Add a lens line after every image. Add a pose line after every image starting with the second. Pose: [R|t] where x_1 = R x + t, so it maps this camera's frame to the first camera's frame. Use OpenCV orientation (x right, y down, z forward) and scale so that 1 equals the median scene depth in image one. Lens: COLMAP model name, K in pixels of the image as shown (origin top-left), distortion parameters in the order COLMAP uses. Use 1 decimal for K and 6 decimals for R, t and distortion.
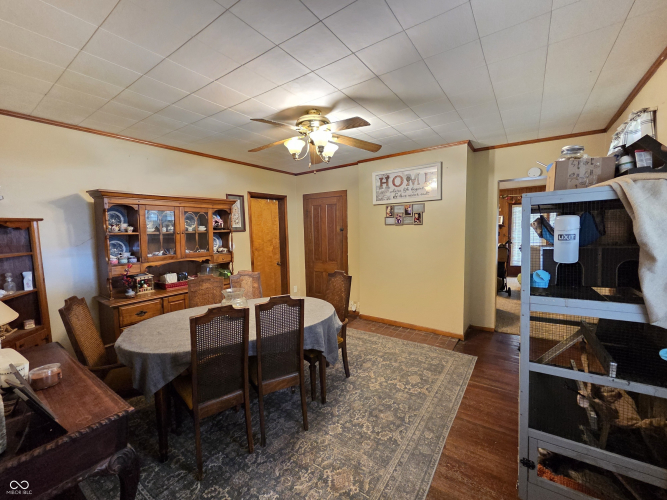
lens RADIAL K [[274.0, 0, 335.2], [0, 274.0, 251.0], [0, 0, 1]] dist [0.000599, 0.000579]
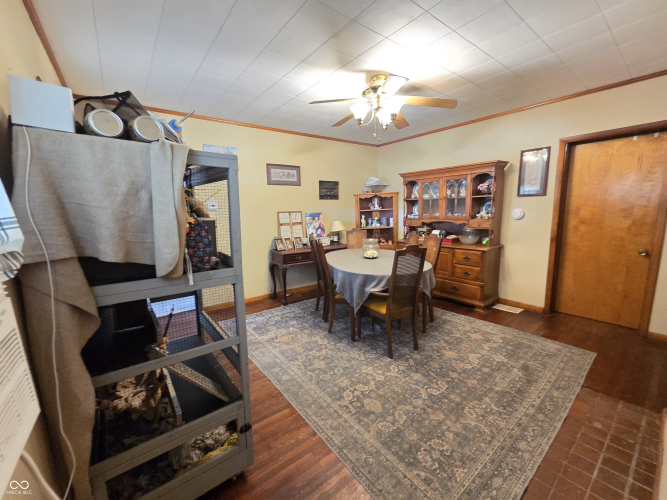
lens RADIAL K [[274.0, 0, 335.2], [0, 274.0, 251.0], [0, 0, 1]] dist [0.000599, 0.000579]
pose [[-0.290650, 0.177233, -0.940272, 0.919884], [-0.054158, 0.978073, 0.201099, -0.067367], [0.955295, 0.109373, -0.274679, 1.056131]]
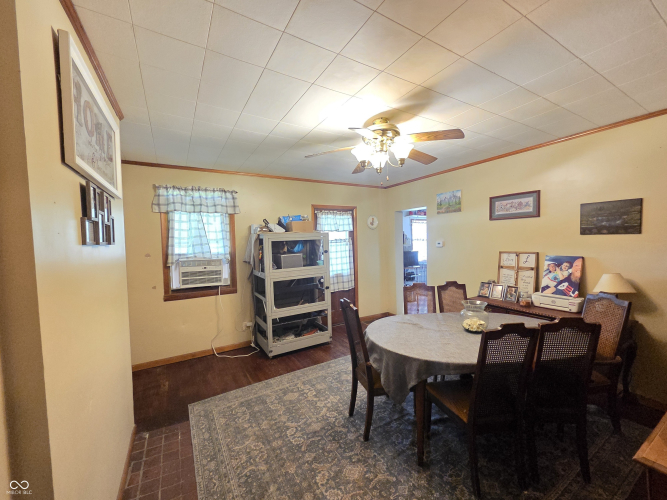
lens RADIAL K [[274.0, 0, 335.2], [0, 274.0, 251.0], [0, 0, 1]] dist [0.000599, 0.000579]
pose [[-0.910990, 0.025650, 0.411629, -0.282711], [0.077065, 0.991072, 0.108800, -0.155418], [-0.405164, 0.130838, -0.904834, 1.767925]]
